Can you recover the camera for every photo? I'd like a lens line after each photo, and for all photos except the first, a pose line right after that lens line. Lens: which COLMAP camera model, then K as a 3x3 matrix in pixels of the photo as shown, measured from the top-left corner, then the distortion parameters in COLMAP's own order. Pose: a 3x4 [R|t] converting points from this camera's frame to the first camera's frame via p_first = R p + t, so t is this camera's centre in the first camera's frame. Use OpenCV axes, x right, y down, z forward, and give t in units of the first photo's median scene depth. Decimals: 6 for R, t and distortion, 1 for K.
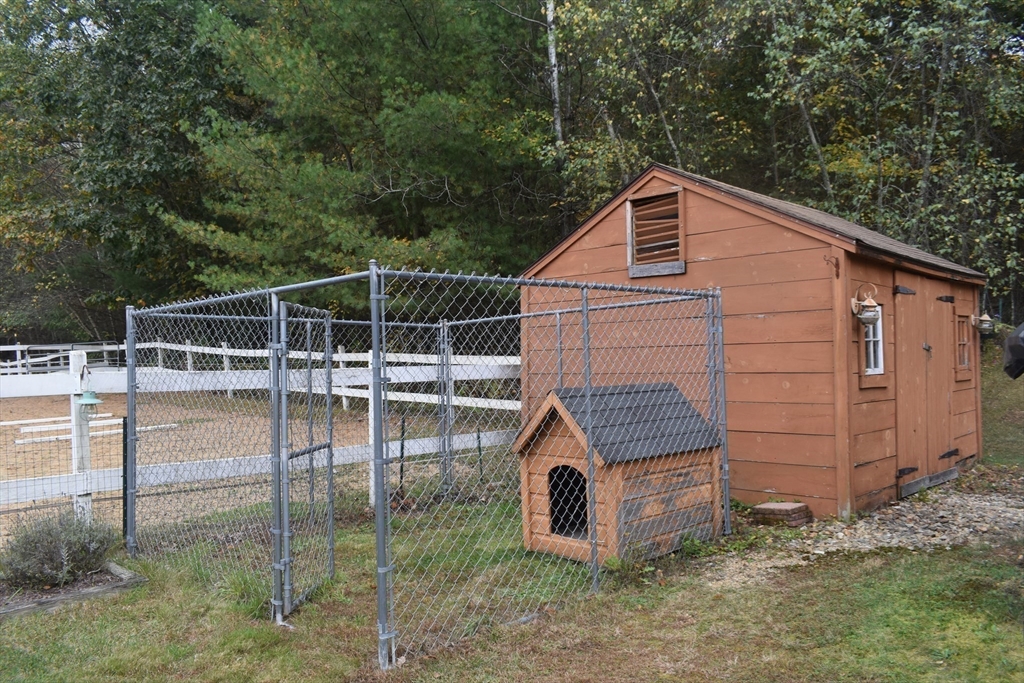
lens RADIAL K [[806.6, 0, 511.1], [0, 806.6, 341.1], [0, 0, 1]] dist [0.007828, 0.003651]
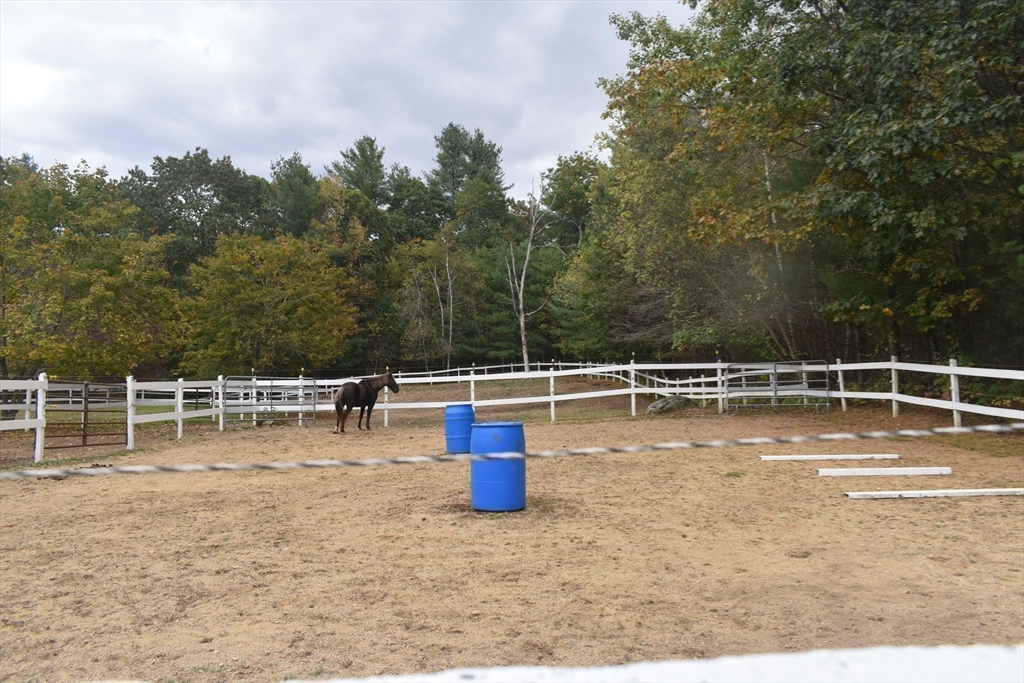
lens RADIAL K [[806.6, 0, 512.2], [0, 806.6, 342.8], [0, 0, 1]] dist [0.007828, 0.003651]
pose [[0.772839, -0.002825, -0.634596, -0.277240], [-0.014490, 0.999651, -0.022098, 0.007464], [0.634436, 0.026273, 0.772528, 0.179125]]
